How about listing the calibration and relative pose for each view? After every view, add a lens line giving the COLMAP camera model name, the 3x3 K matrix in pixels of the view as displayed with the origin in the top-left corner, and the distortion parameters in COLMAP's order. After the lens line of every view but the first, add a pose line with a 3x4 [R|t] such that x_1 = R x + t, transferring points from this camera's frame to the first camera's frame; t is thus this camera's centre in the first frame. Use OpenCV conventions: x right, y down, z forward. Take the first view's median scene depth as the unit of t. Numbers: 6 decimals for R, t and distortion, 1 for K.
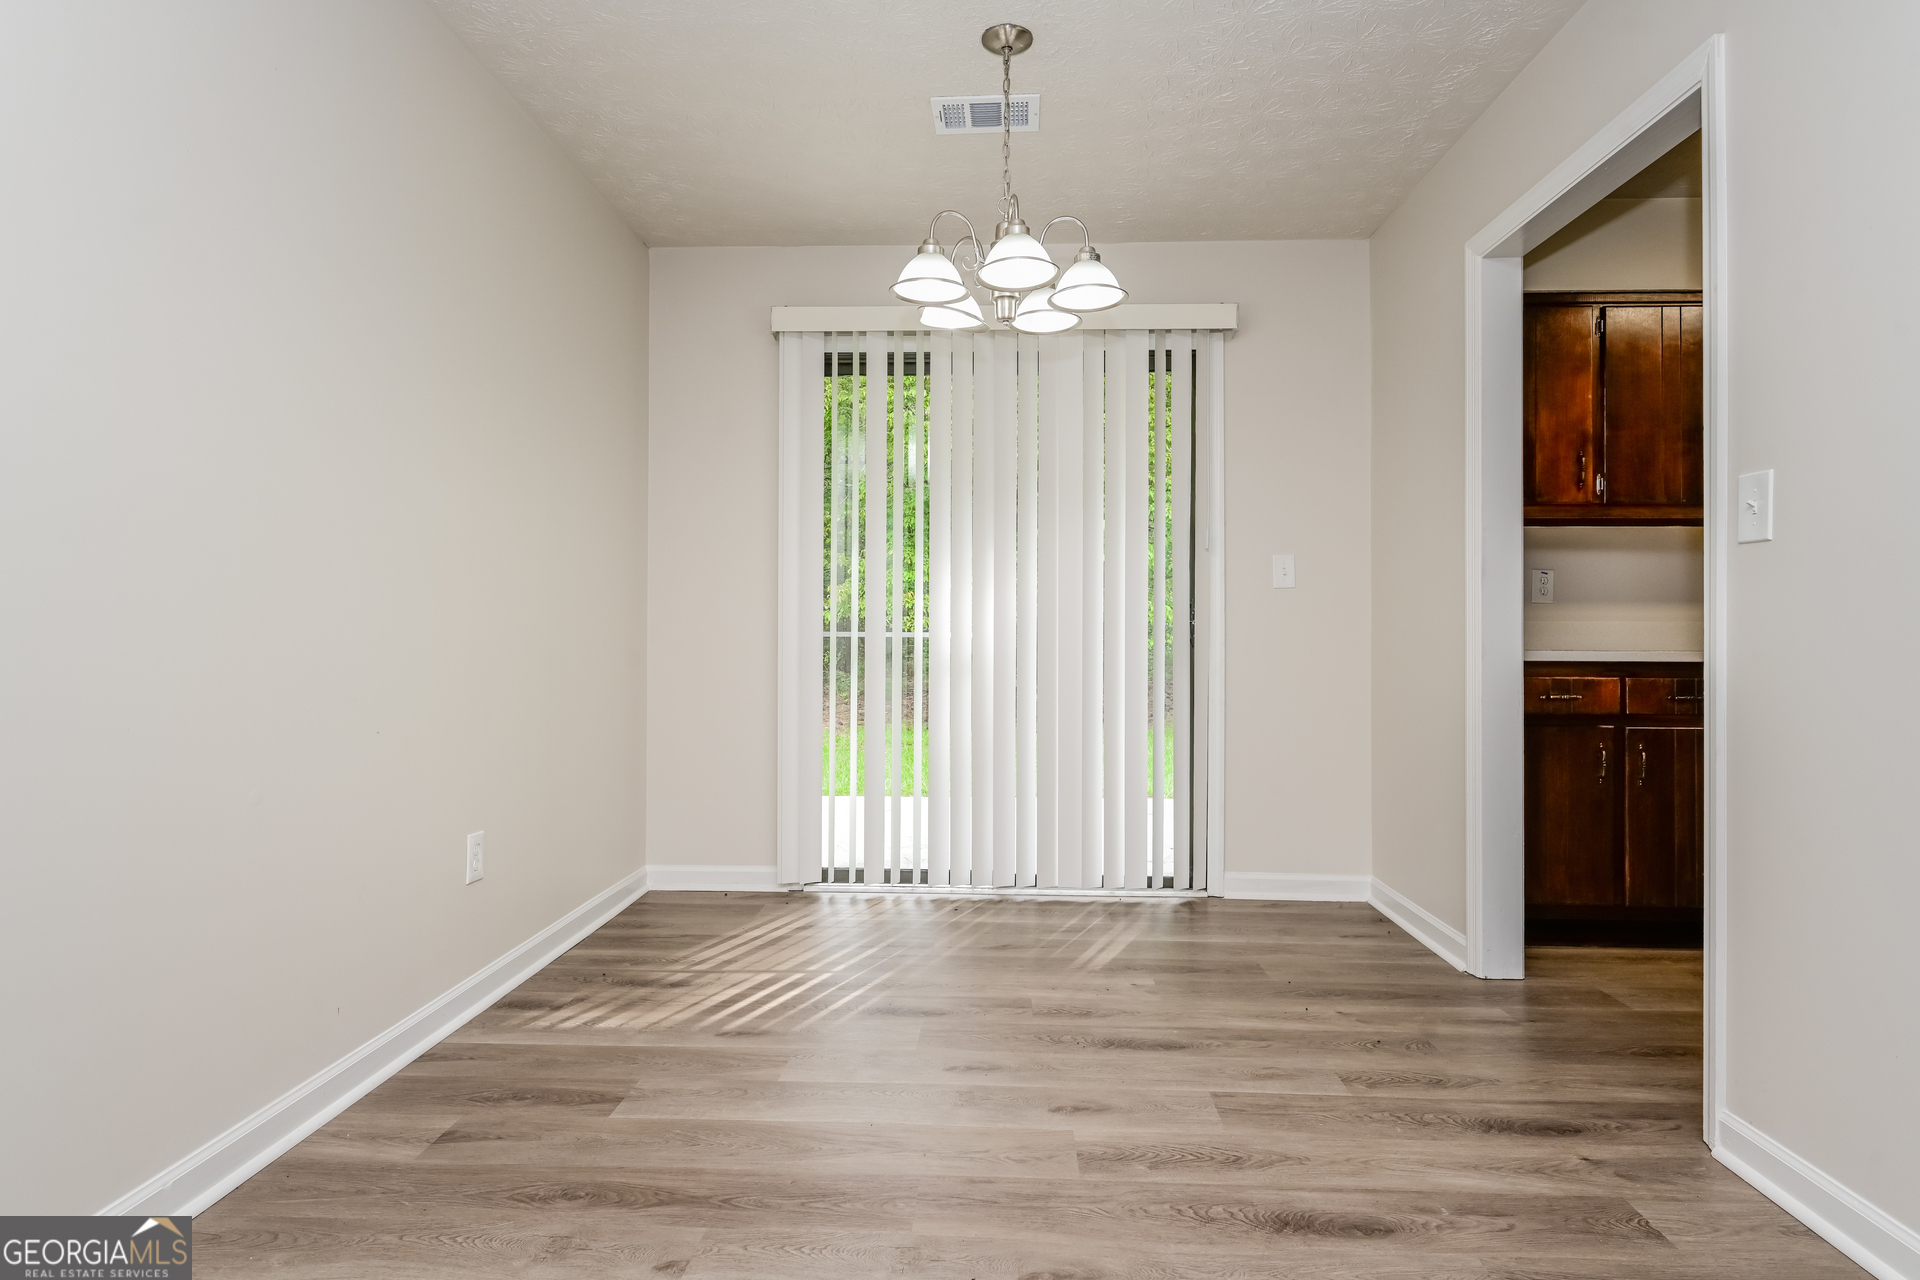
lens RADIAL K [[966.5, 0, 965.6], [0, 966.5, 629.5], [0, 0, 1]] dist [-0.021326, -0.000464]
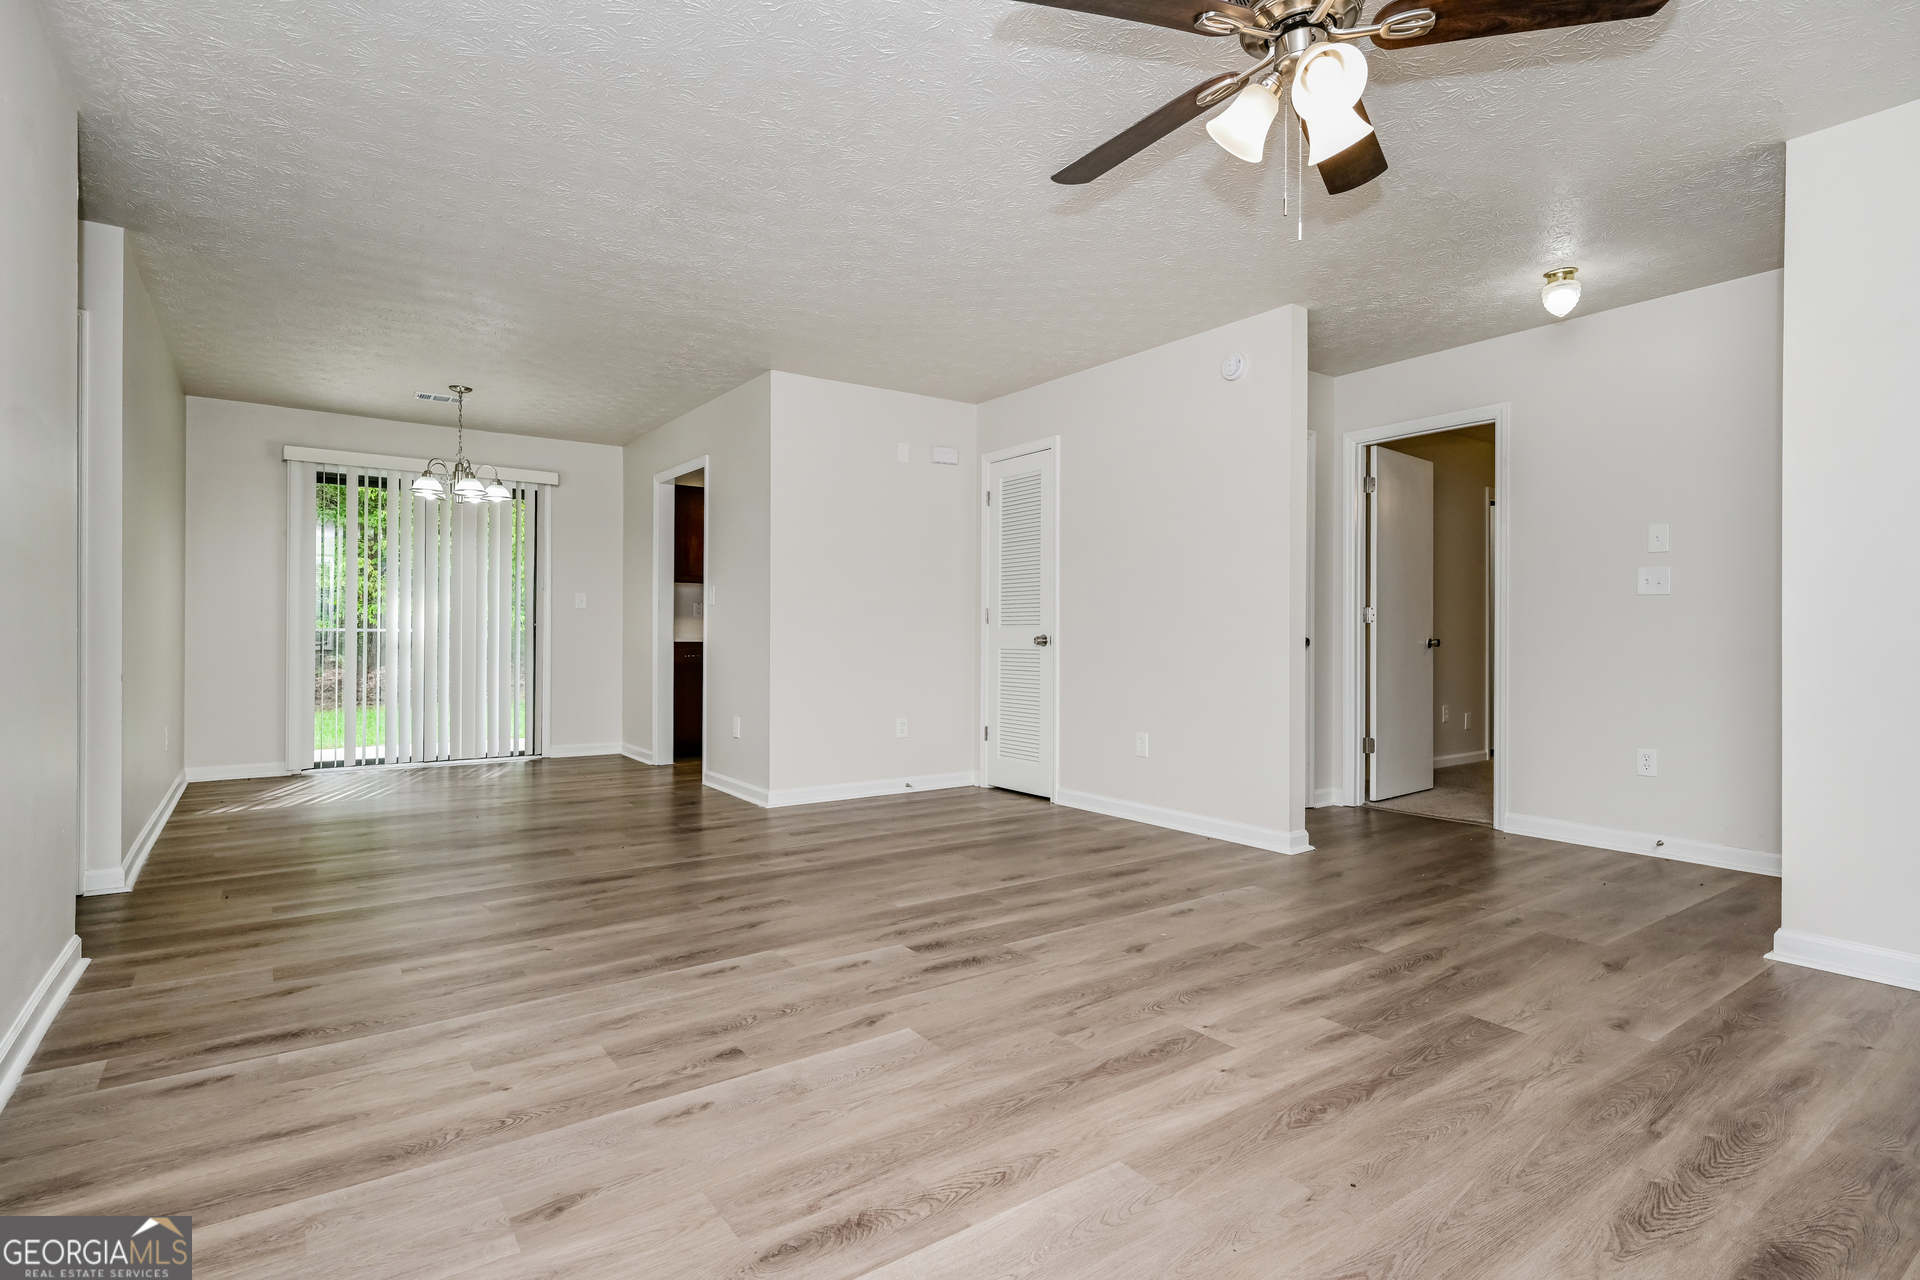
lens RADIAL K [[966.5, 0, 970.5], [0, 966.5, 625.7], [0, 0, 1]] dist [-0.021326, -0.000464]
pose [[0.782463, 0.003518, 0.622688, -0.309950], [-0.005079, 0.999987, 0.000733, -0.010836], [-0.622677, -0.003736, 0.782470, -1.161582]]
